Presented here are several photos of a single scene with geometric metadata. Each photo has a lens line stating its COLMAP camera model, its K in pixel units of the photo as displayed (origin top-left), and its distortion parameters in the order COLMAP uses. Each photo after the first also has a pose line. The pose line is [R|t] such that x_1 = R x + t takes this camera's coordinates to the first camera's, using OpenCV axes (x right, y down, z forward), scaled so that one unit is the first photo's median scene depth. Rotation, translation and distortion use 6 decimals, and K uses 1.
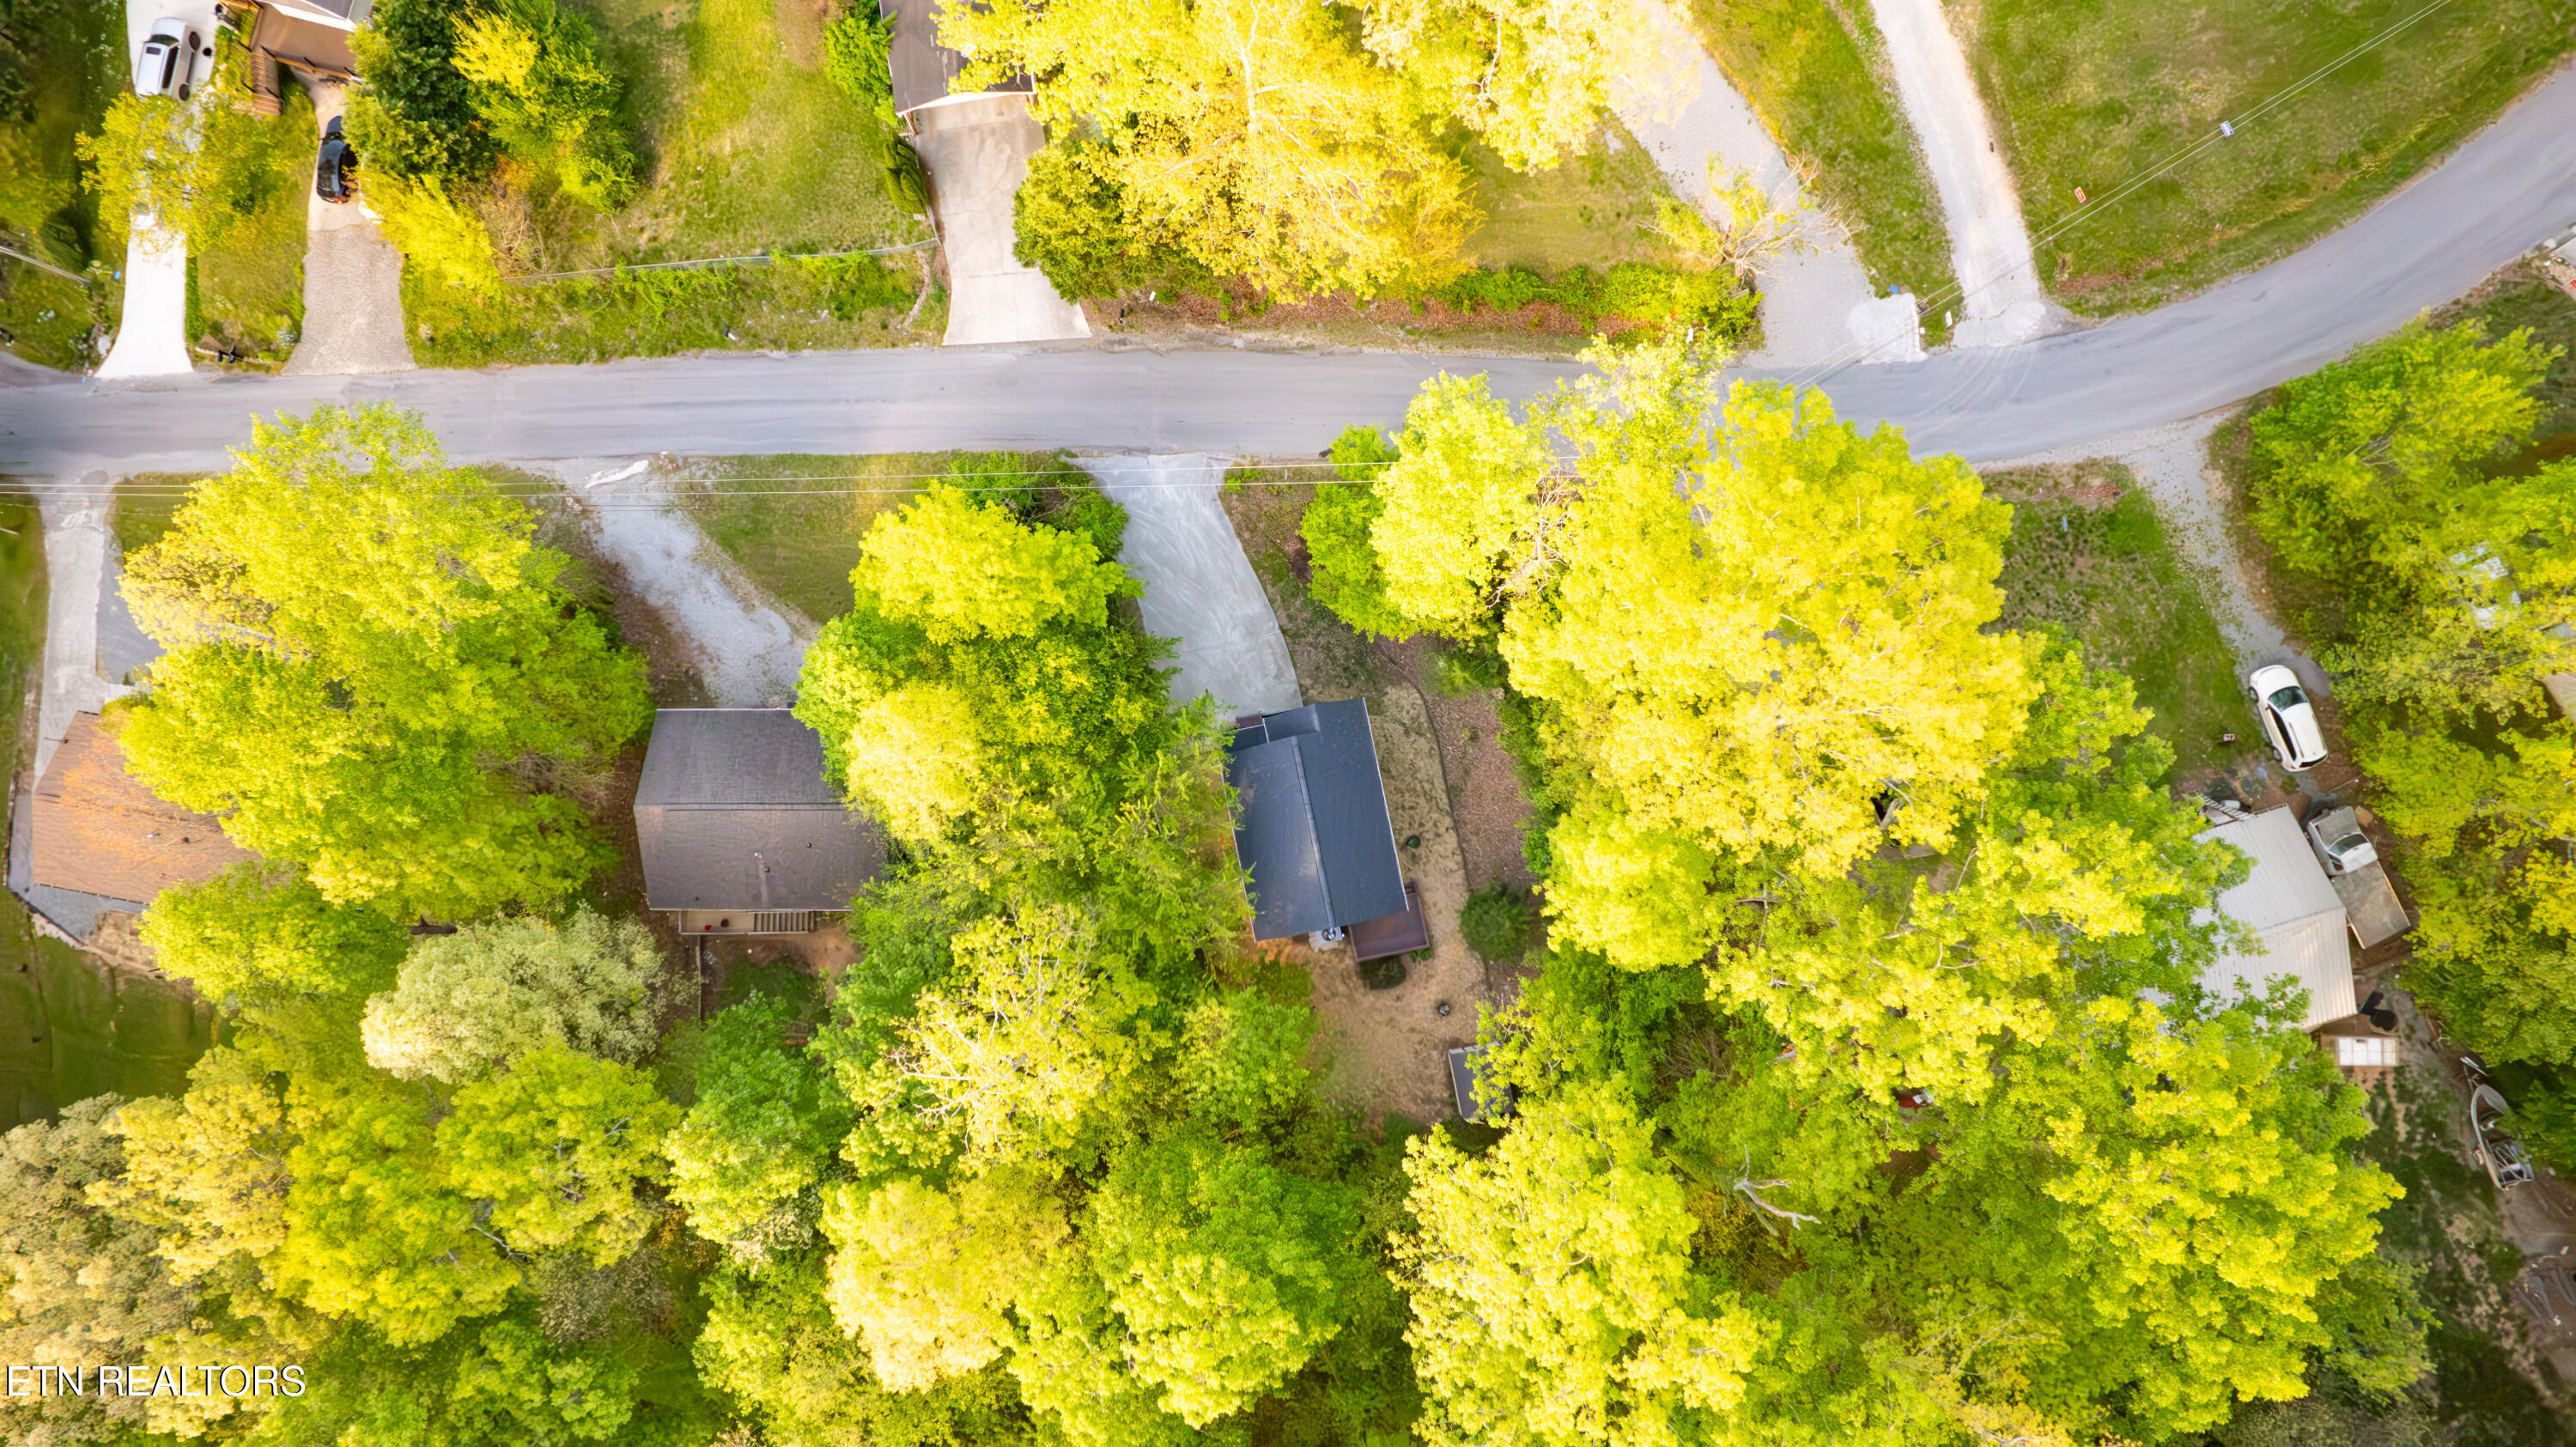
lens RADIAL K [[1635.2, 0, 1286.5], [0, 1635.2, 738.4], [0, 0, 1]] dist [-0.046803, 0.001451]
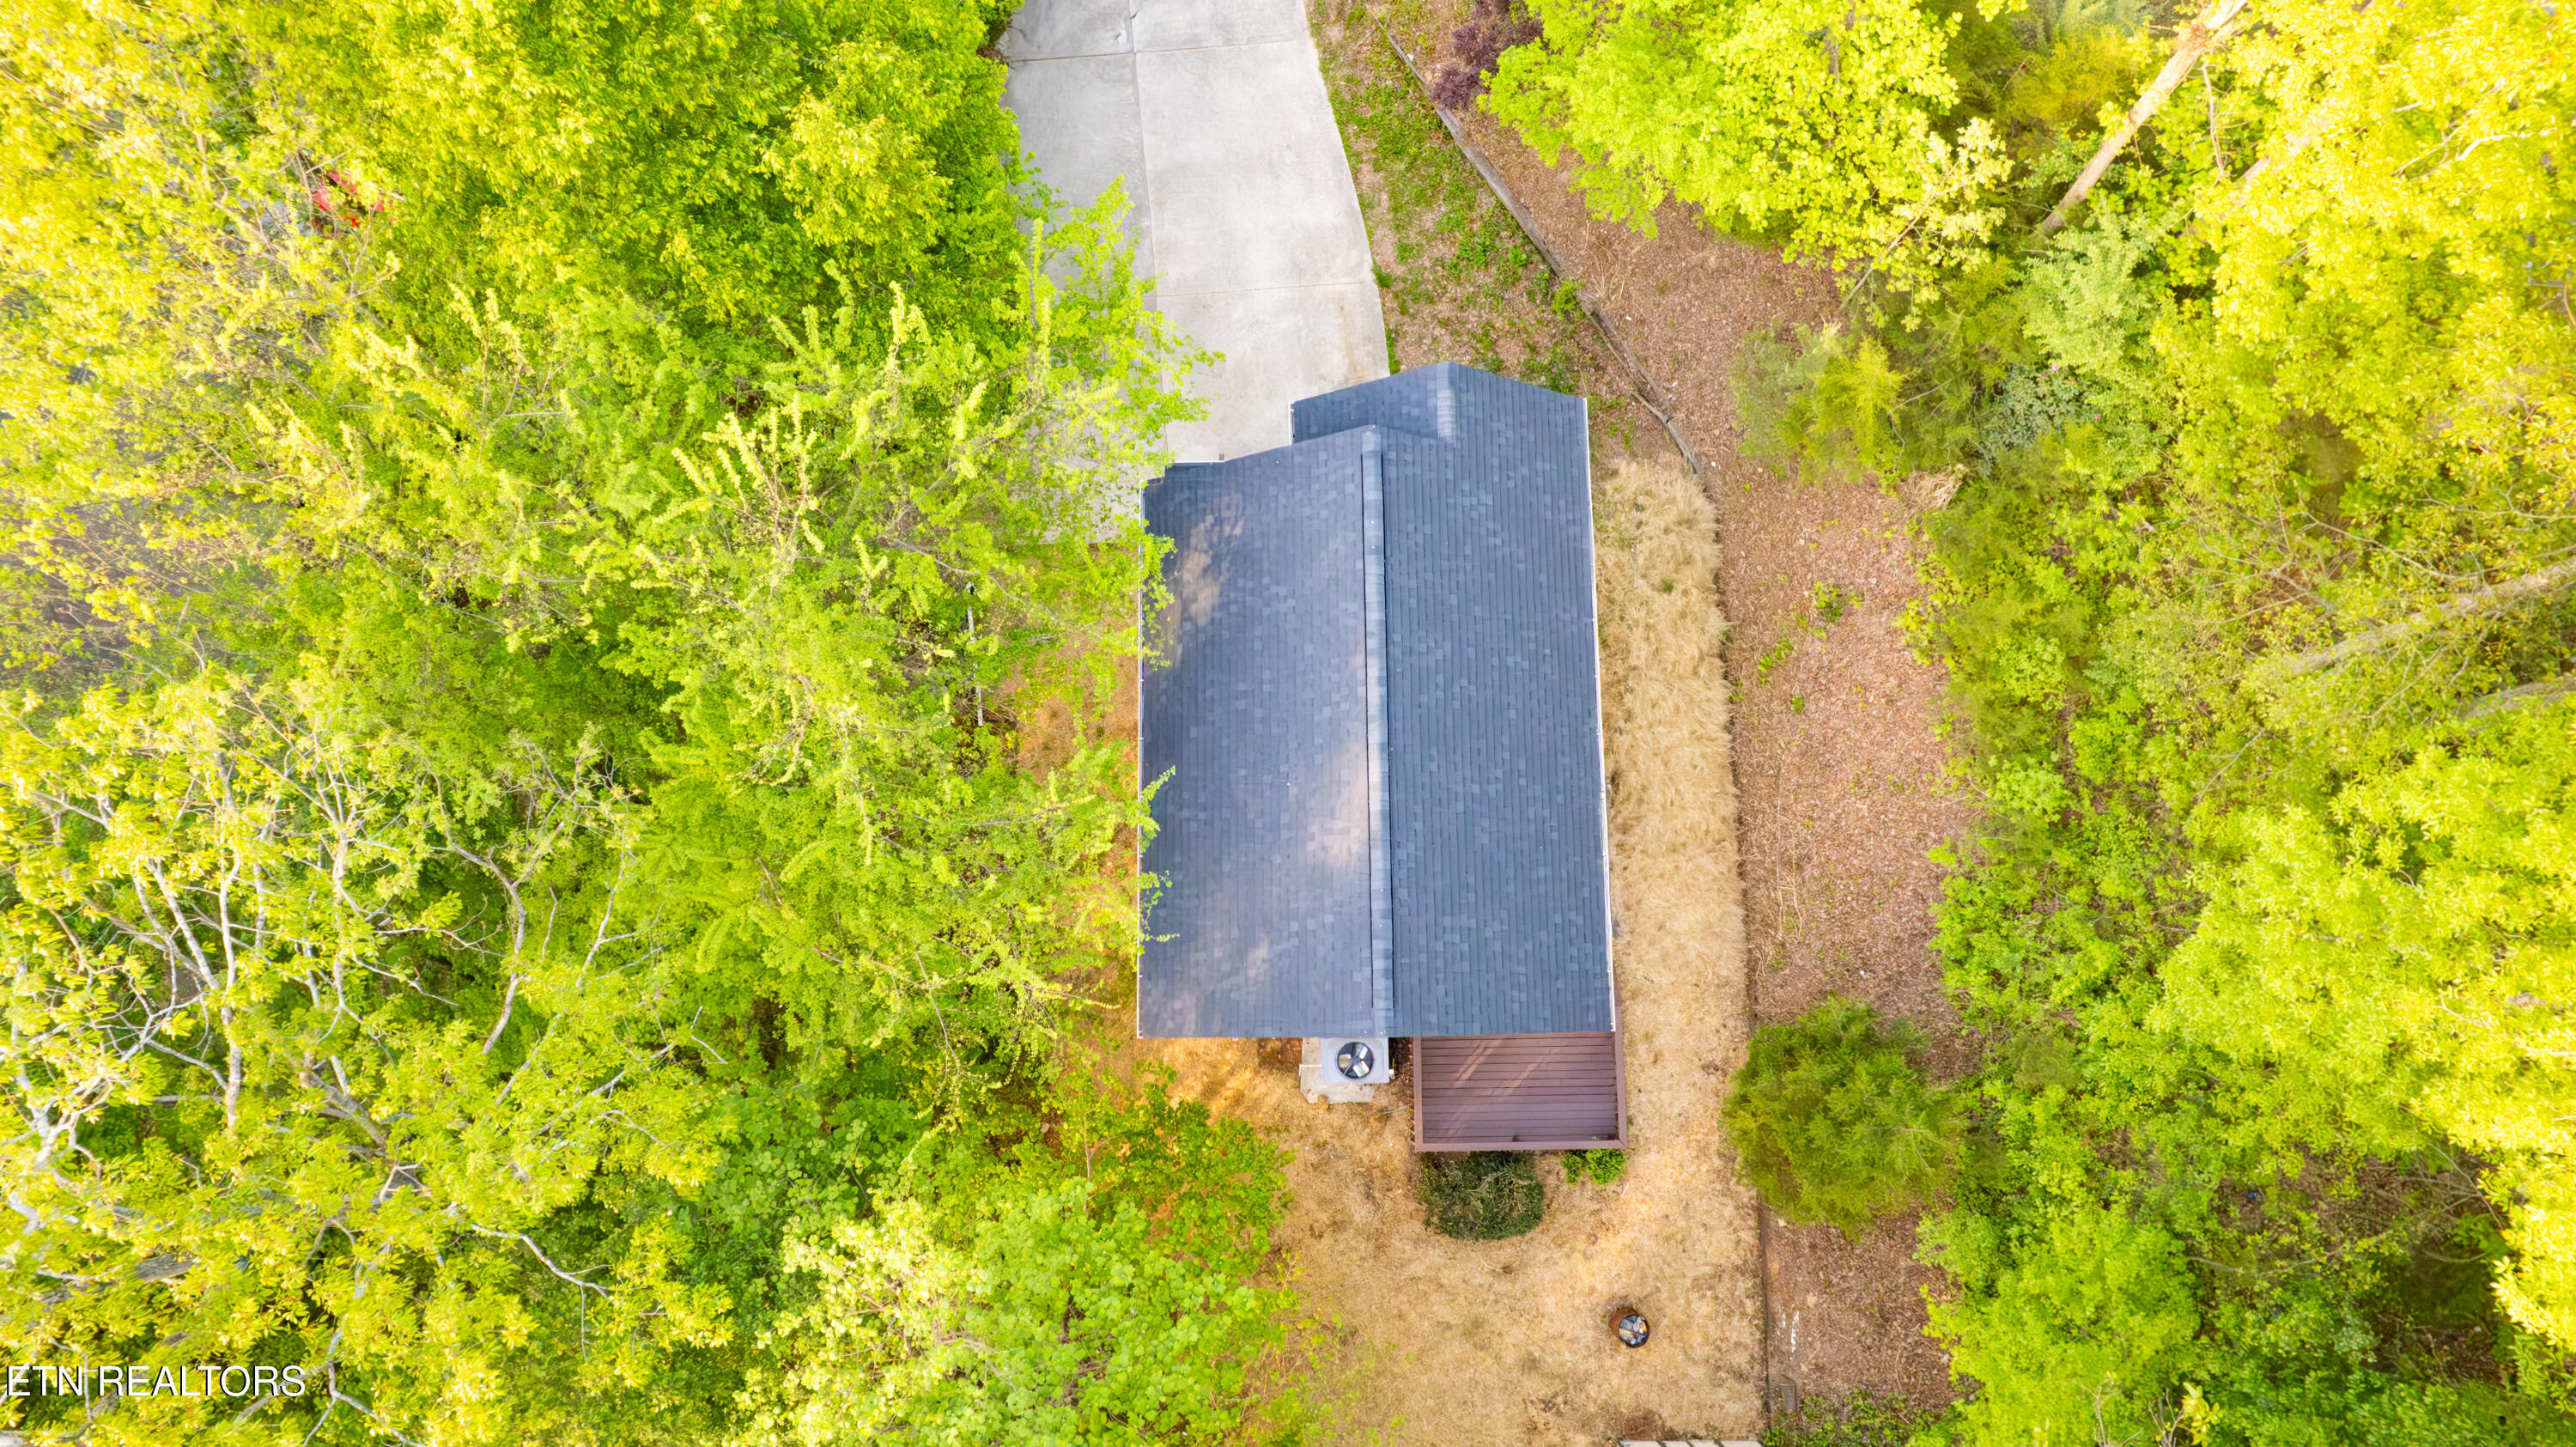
lens RADIAL K [[1635.2, 0, 1286.5], [0, 1635.2, 738.4], [0, 0, 1]] dist [-0.046803, 0.001451]
pose [[0.982189, 0.185815, -0.027886, 0.007290], [-0.187496, 0.978923, -0.080964, 0.081229], [0.012254, 0.084751, 0.996327, 0.627193]]
